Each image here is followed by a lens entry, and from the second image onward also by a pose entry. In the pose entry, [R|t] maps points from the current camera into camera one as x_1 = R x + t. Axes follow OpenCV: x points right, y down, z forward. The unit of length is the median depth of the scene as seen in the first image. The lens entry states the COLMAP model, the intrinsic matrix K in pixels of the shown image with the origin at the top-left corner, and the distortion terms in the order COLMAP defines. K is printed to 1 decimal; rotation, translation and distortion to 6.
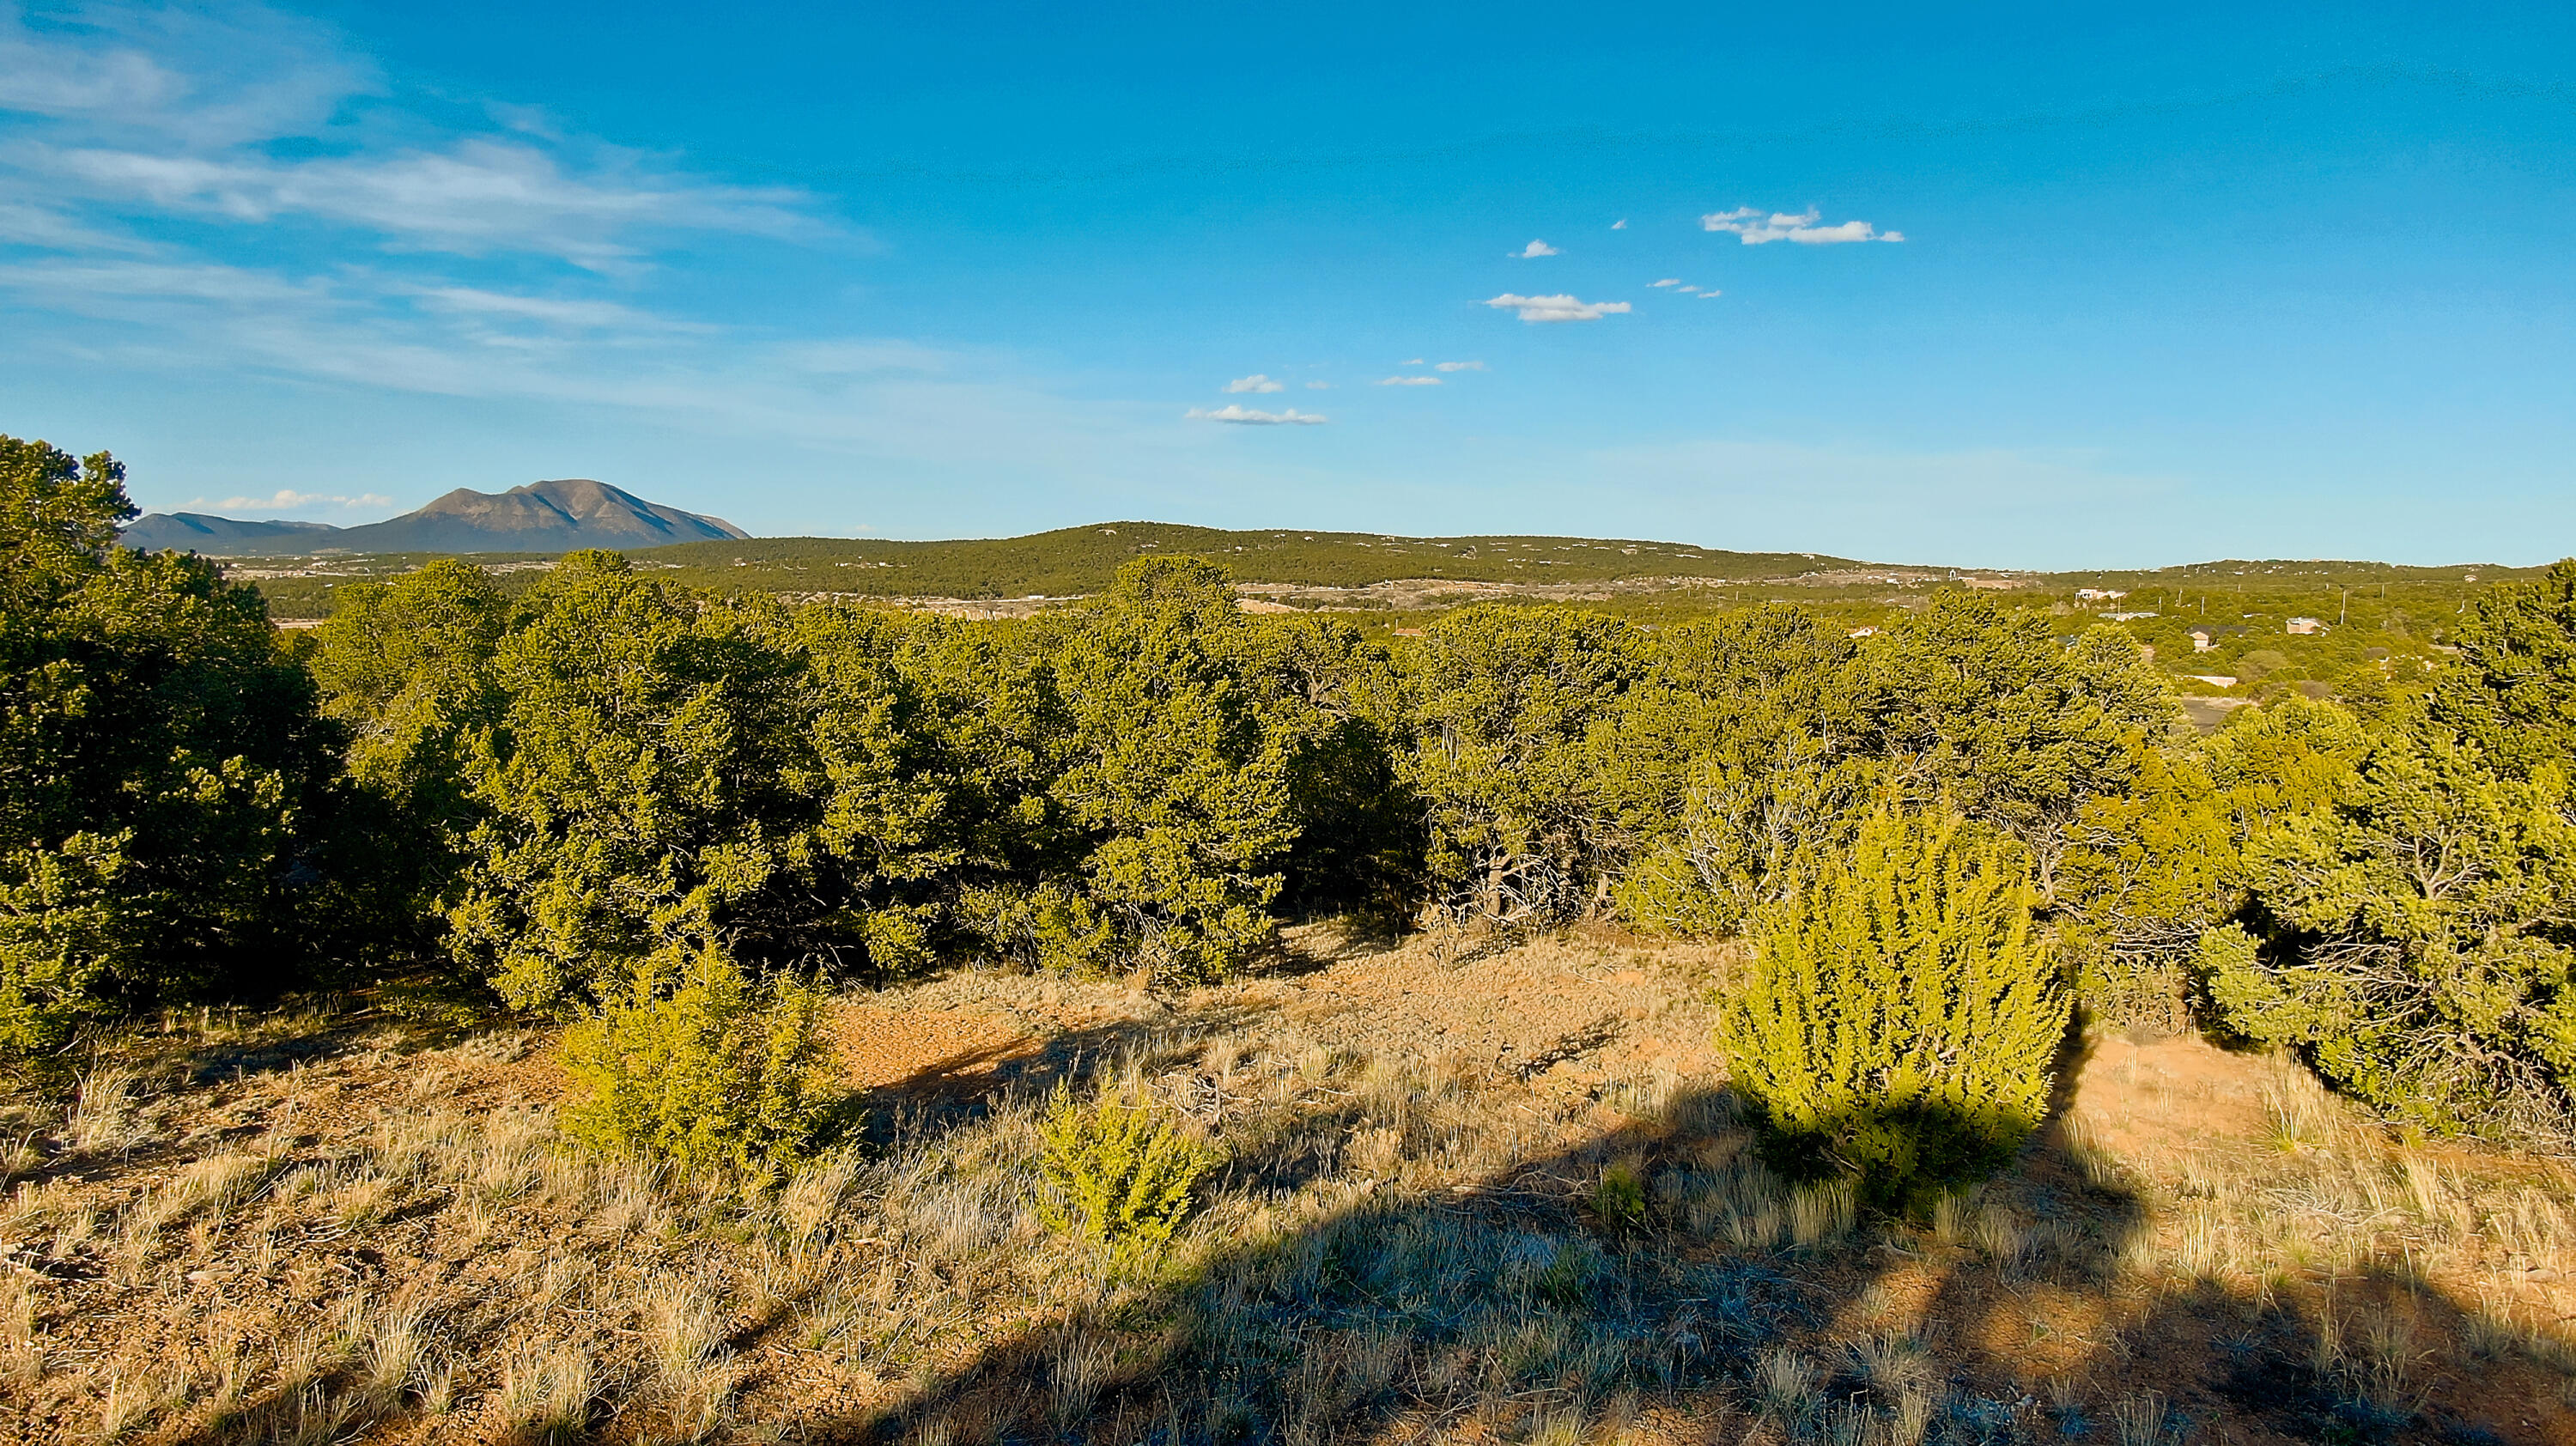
lens RADIAL K [[1883.3, 0, 1272.6], [0, 1883.3, 730.5], [0, 0, 1]] dist [-0.025306, 0.005795]
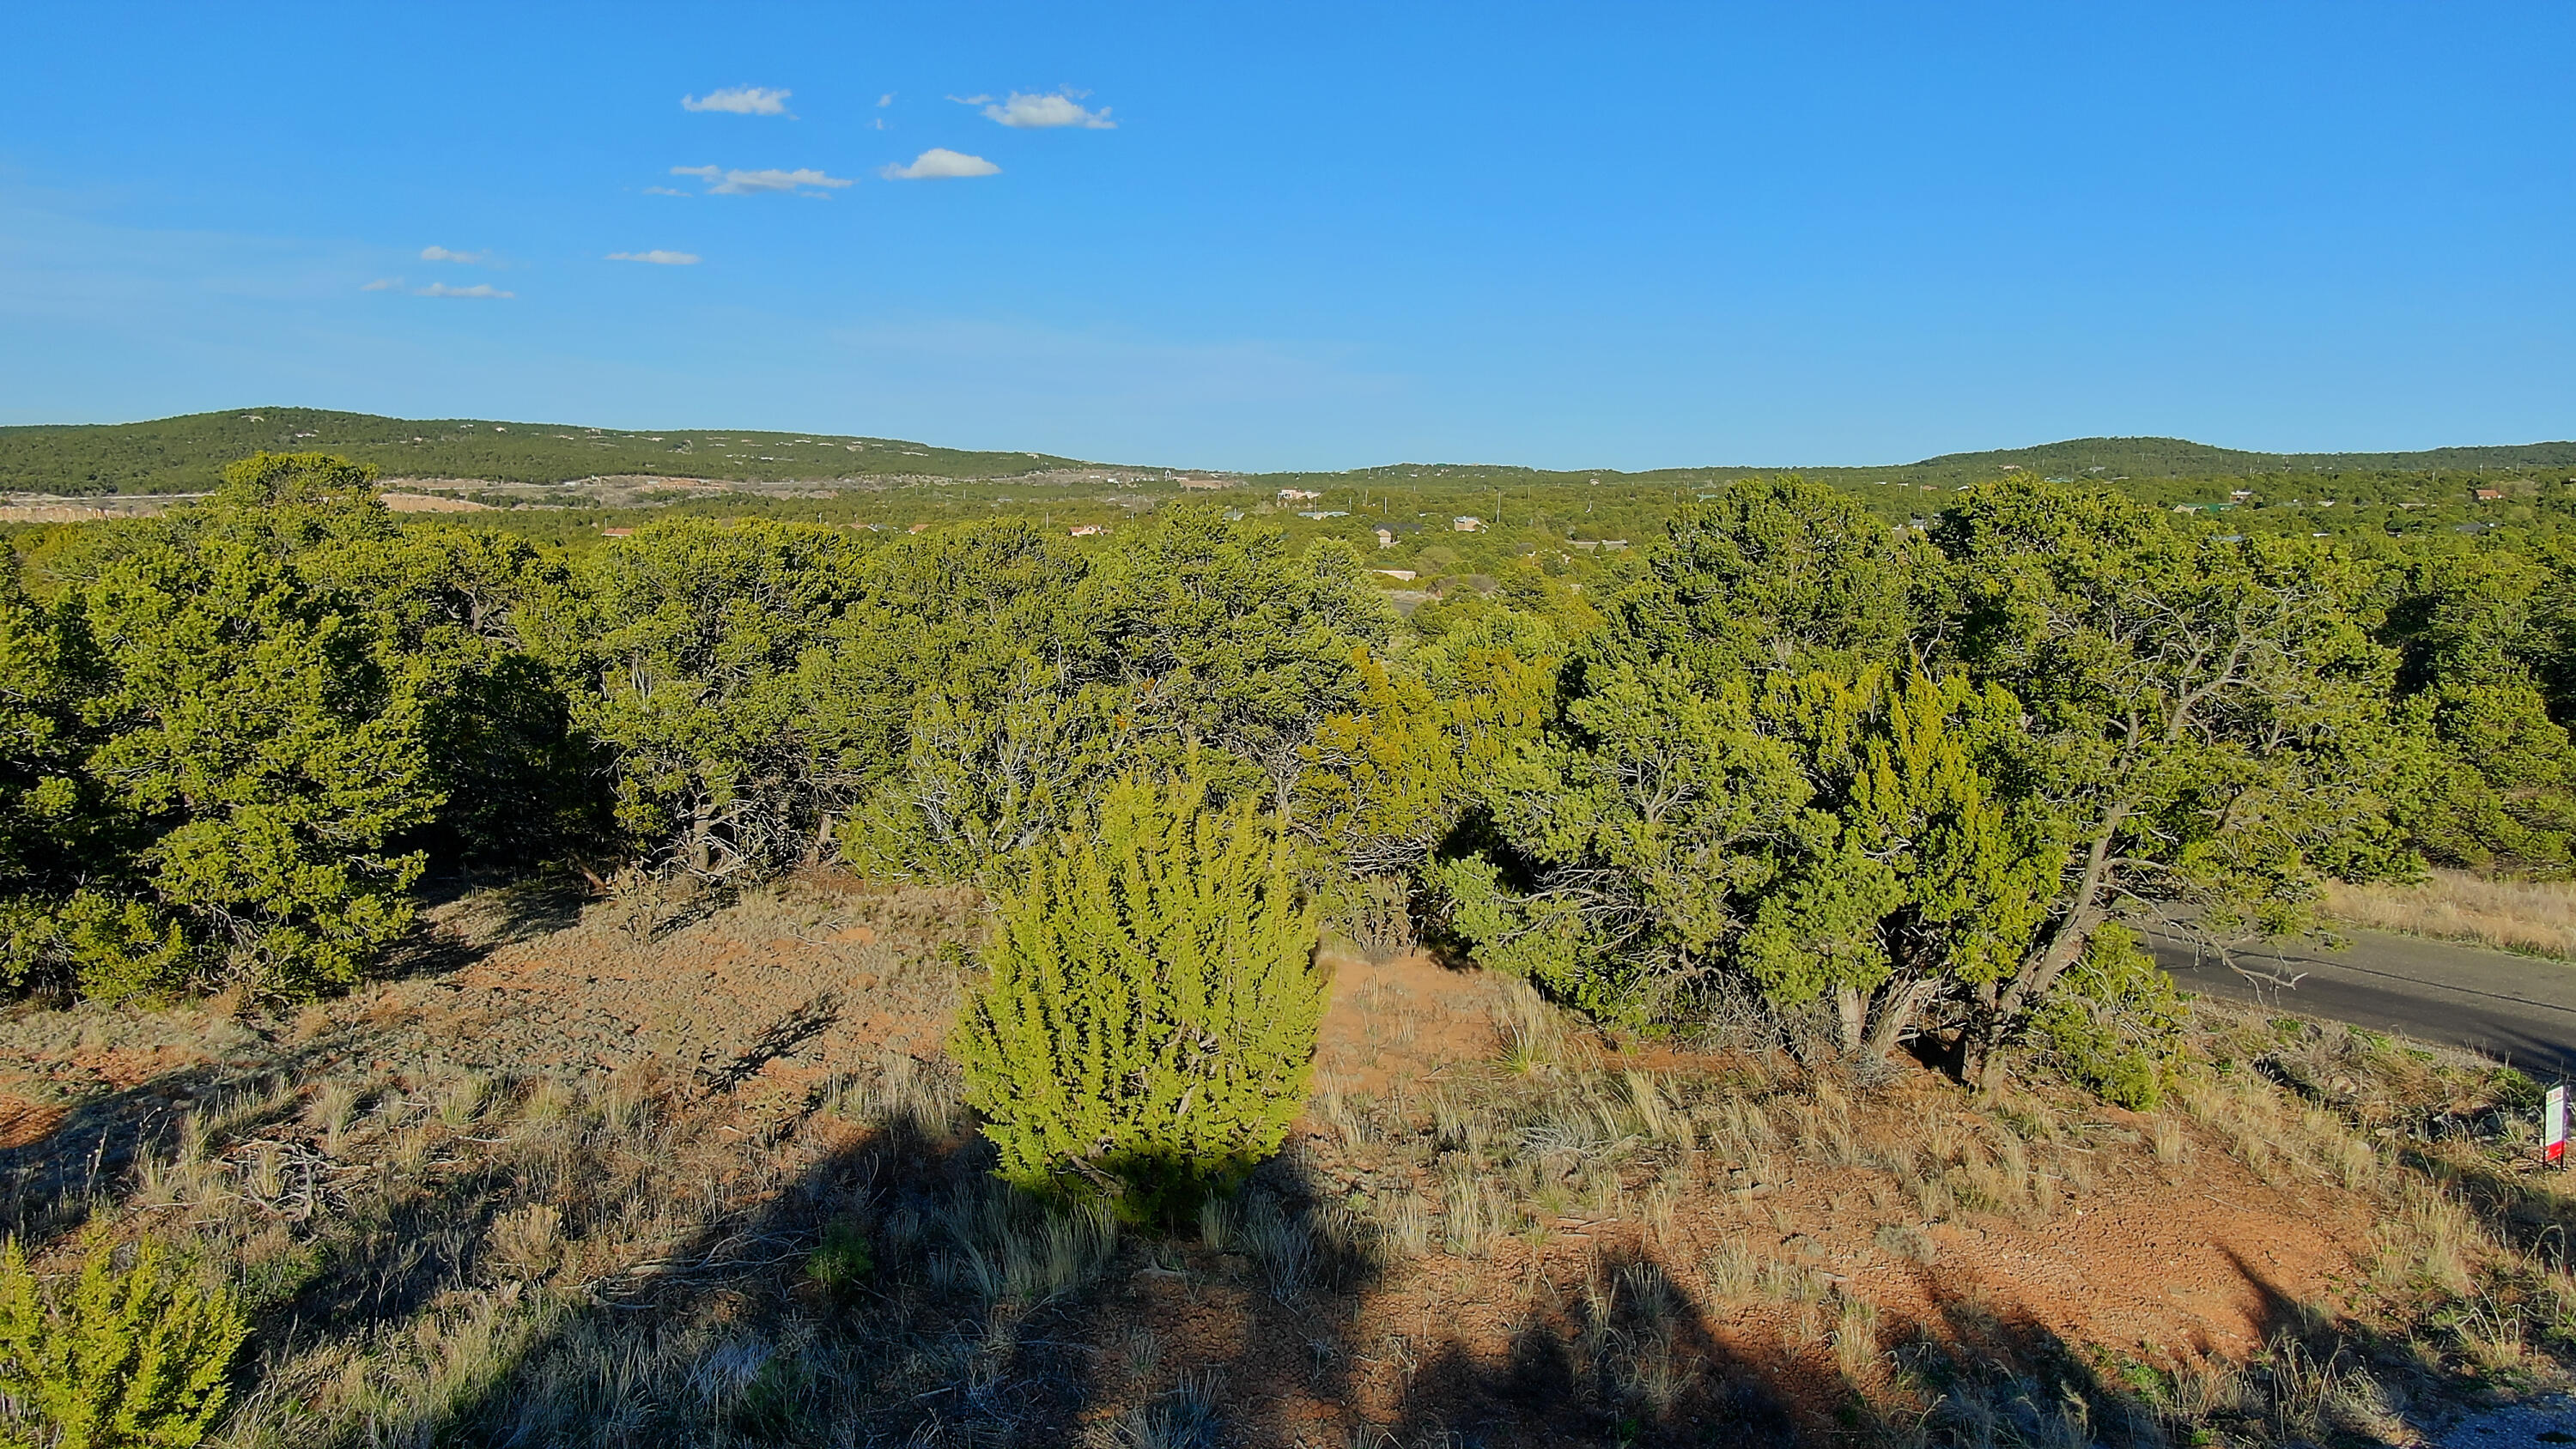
lens RADIAL K [[1883.0, 0, 1310.4], [0, 1883.0, 722.3], [0, 0, 1]] dist [-0.025306, 0.005795]
pose [[0.912310, -0.043620, 0.407170, 0.028307], [0.023318, 0.998231, 0.054693, -0.016156], [-0.408836, -0.040403, 0.911713, 0.103651]]
